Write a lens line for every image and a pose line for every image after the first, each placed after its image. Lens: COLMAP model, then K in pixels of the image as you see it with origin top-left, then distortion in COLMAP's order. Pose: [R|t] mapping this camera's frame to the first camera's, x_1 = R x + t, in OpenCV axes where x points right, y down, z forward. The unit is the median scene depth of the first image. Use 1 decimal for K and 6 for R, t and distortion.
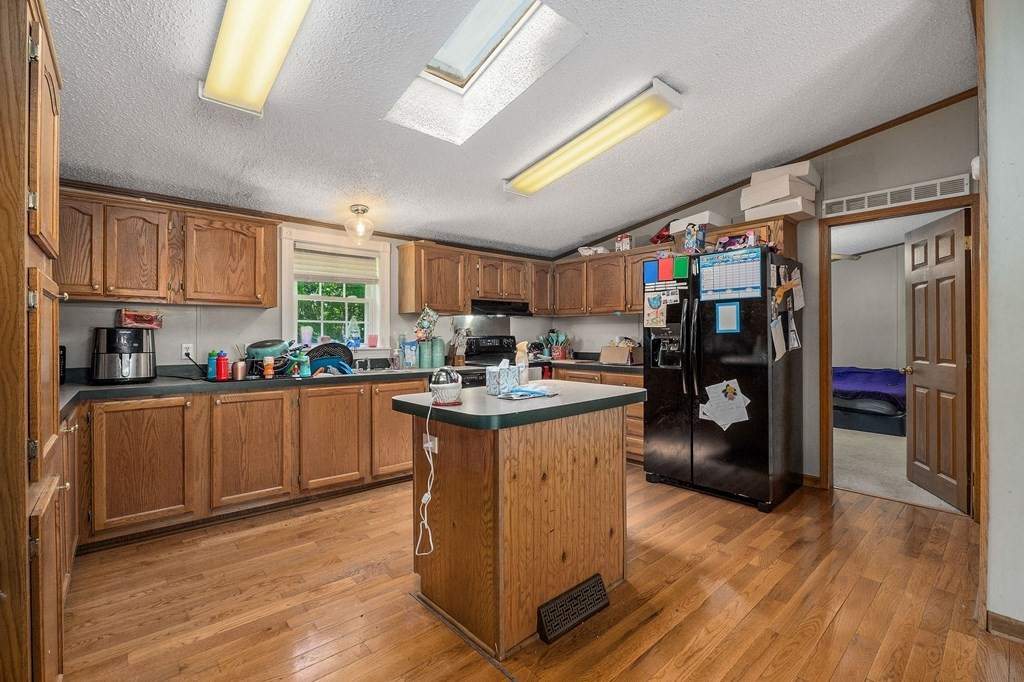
lens RADIAL K [[440.7, 0, 514.1], [0, 440.7, 345.2], [0, 0, 1]] dist [0.000421, 0.000230]
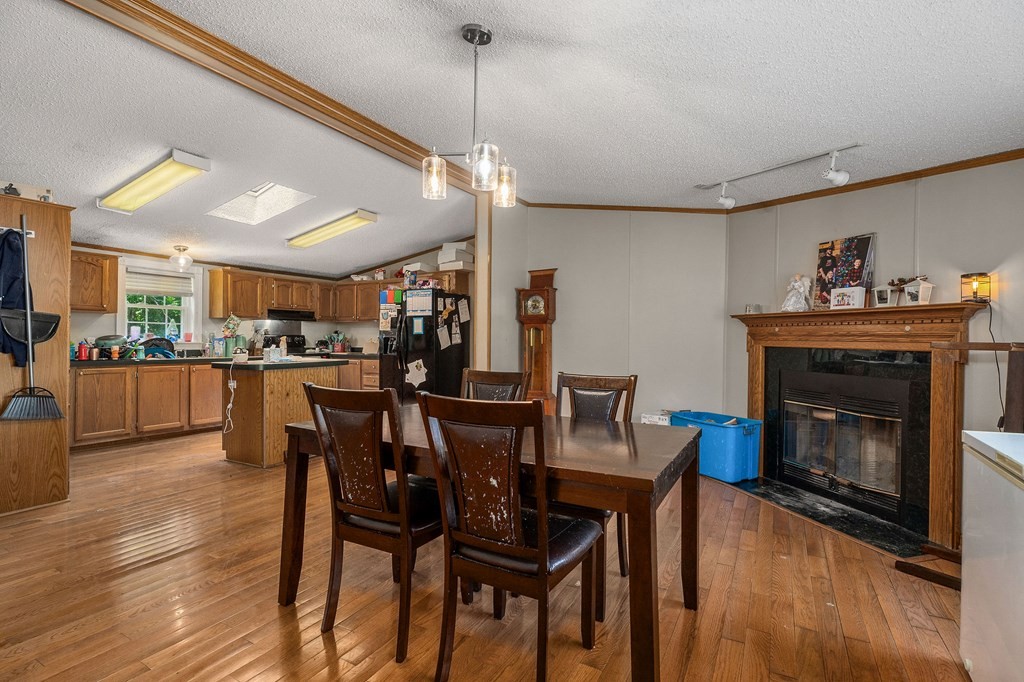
lens RADIAL K [[473.4, 0, 506.1], [0, 473.4, 342.0], [0, 0, 1]] dist [0.000794, 0.000400]
pose [[0.947359, 0.007244, 0.320090, 0.176940], [-0.002513, 0.999881, -0.015190, 0.029410], [-0.320162, 0.013586, 0.947265, -0.853618]]
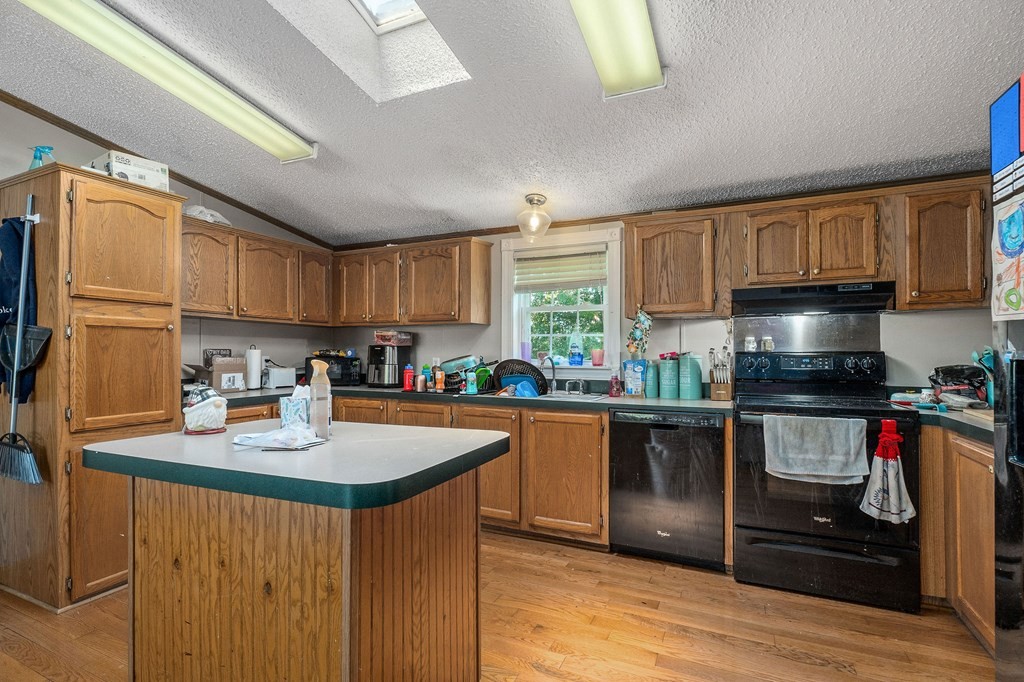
lens RADIAL K [[490.6, 0, 511.1], [0, 490.6, 352.9], [0, 0, 1]] dist [-0.001100, -0.000044]
pose [[0.408461, 0.005145, -0.912761, 0.472522], [-0.020989, 0.999773, -0.003757, -0.013719], [0.912534, 0.020692, 0.408476, 0.572225]]
